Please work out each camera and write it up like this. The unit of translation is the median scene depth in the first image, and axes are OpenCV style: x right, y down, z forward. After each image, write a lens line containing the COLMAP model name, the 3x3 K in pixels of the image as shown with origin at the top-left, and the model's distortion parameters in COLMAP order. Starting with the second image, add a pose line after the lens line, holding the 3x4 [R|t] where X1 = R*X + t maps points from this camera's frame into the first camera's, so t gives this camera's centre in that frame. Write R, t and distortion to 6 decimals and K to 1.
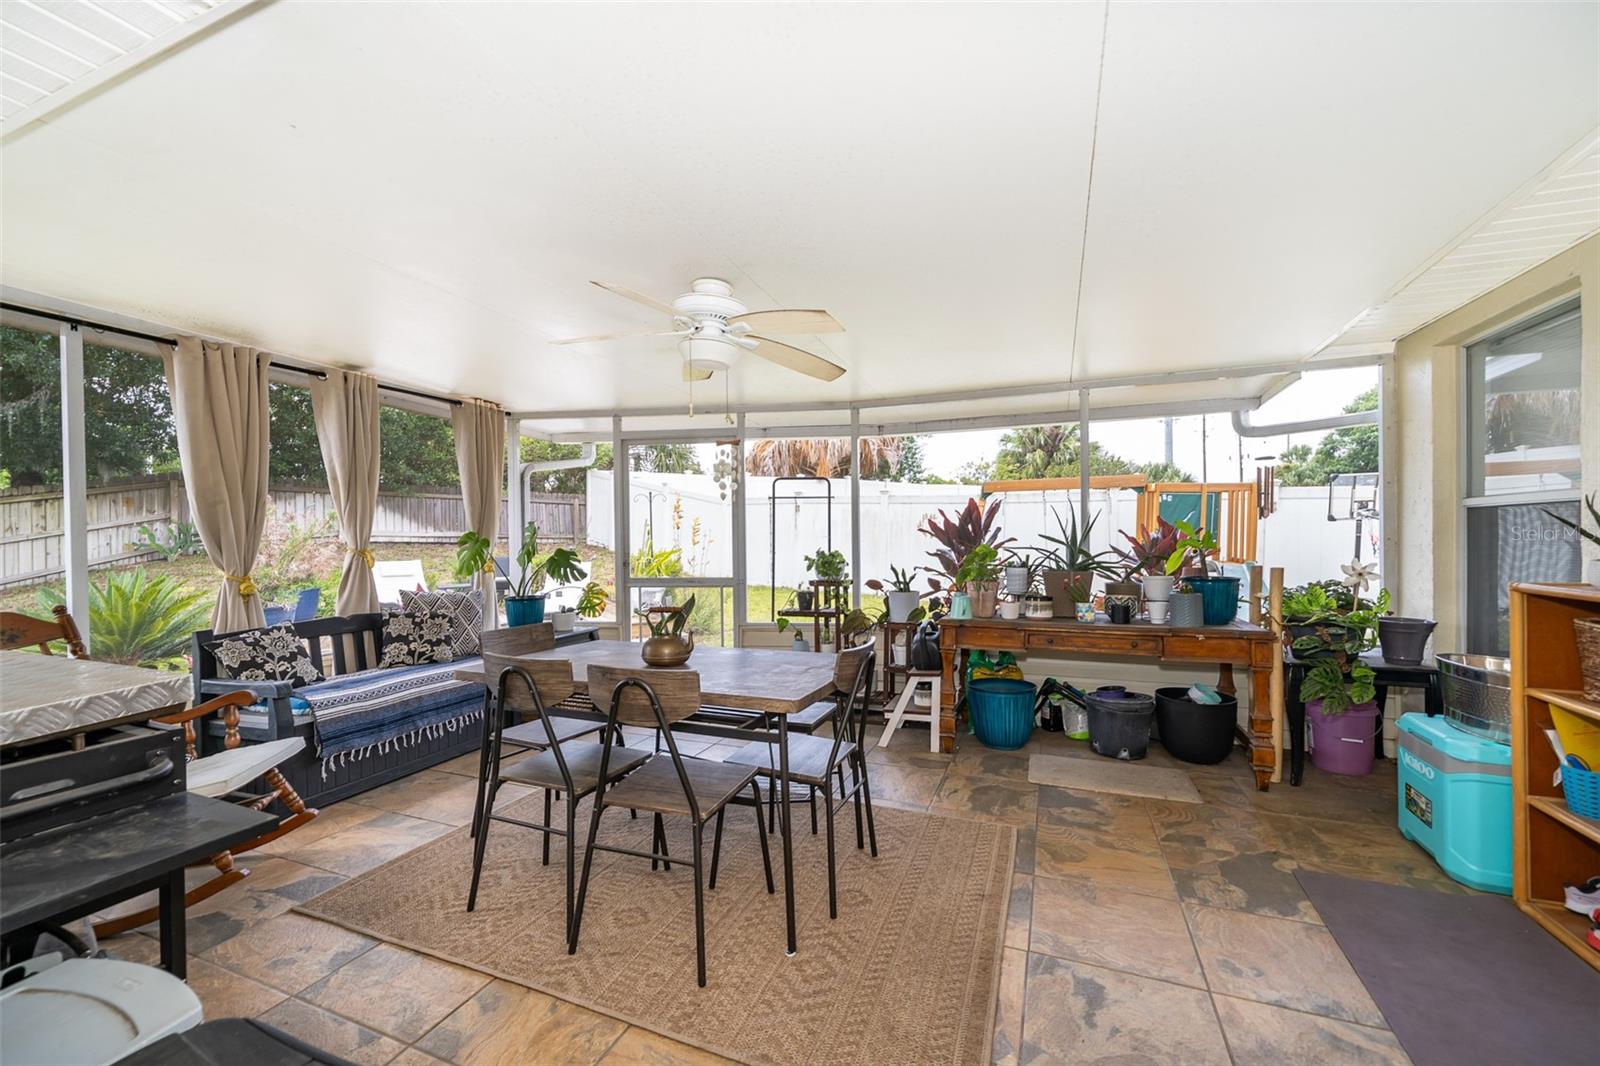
lens RADIAL K [[657.2, 0, 766.8], [0, 657.2, 537.5], [0, 0, 1]] dist [-0.003755, 0.000731]
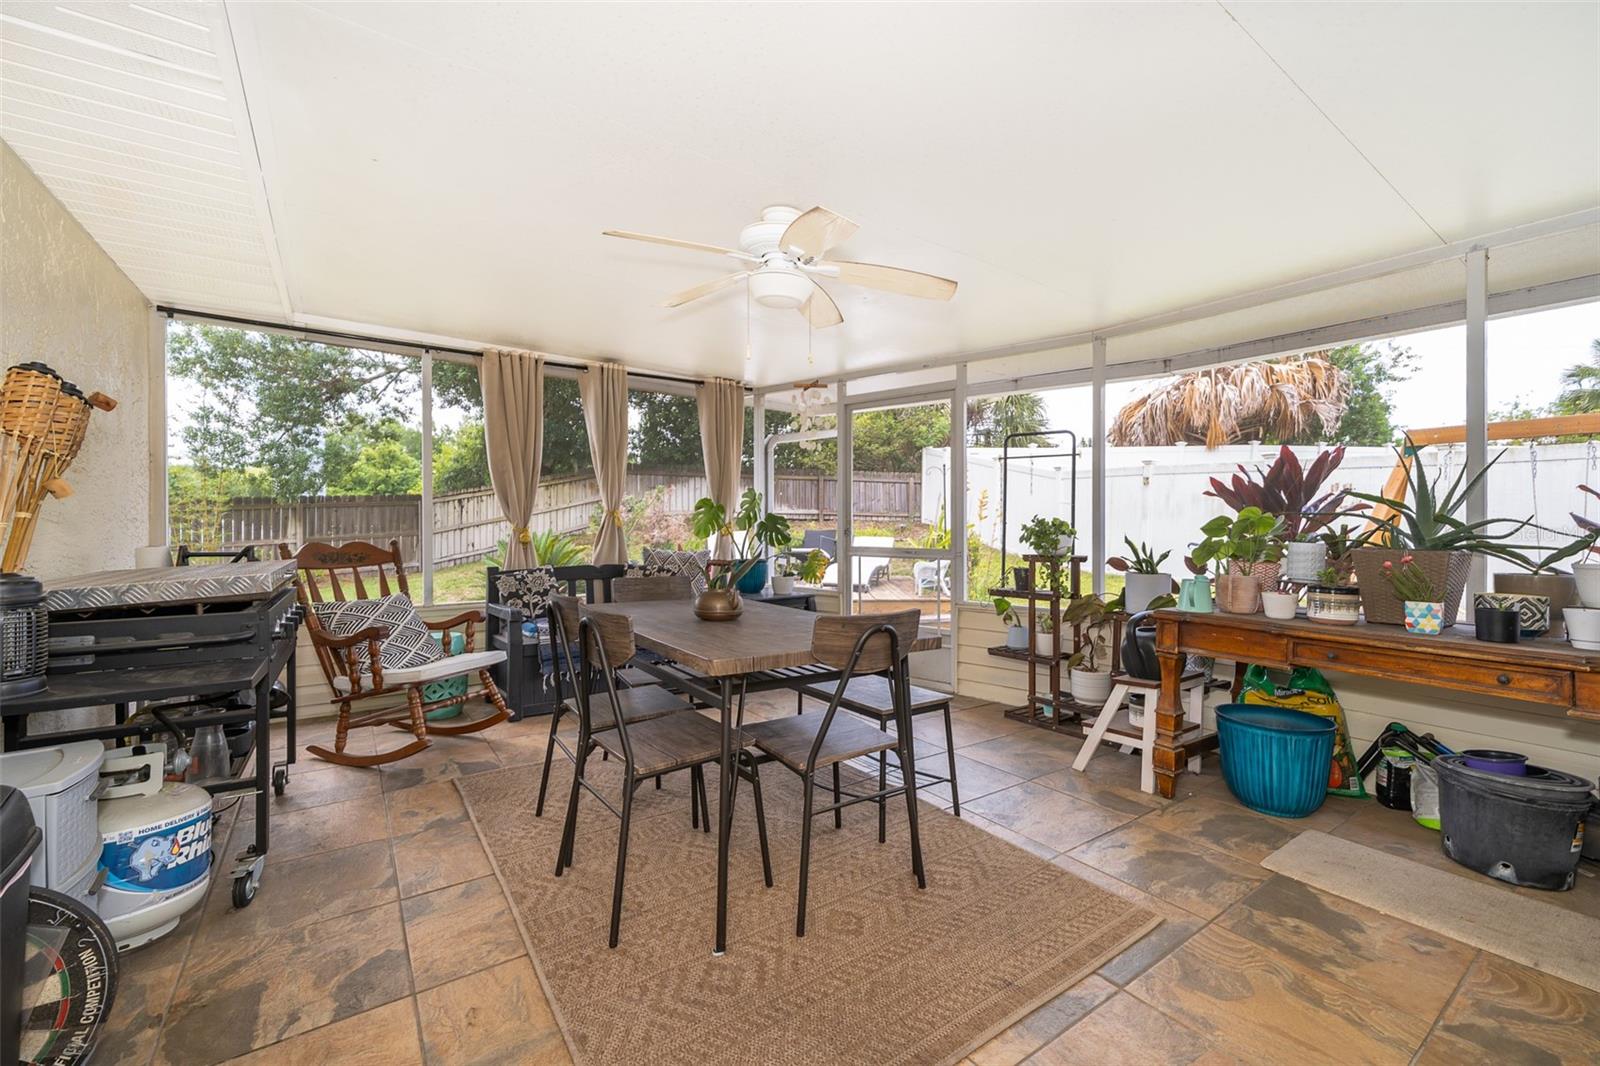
lens RADIAL K [[657.2, 0, 792.2], [0, 657.2, 526.1], [0, 0, 1]] dist [-0.003755, 0.000731]
pose [[0.836141, 0.015590, -0.548292, 0.318350], [-0.014298, 0.999876, 0.006627, 0.033449], [0.548328, 0.002299, 0.836260, 0.176237]]
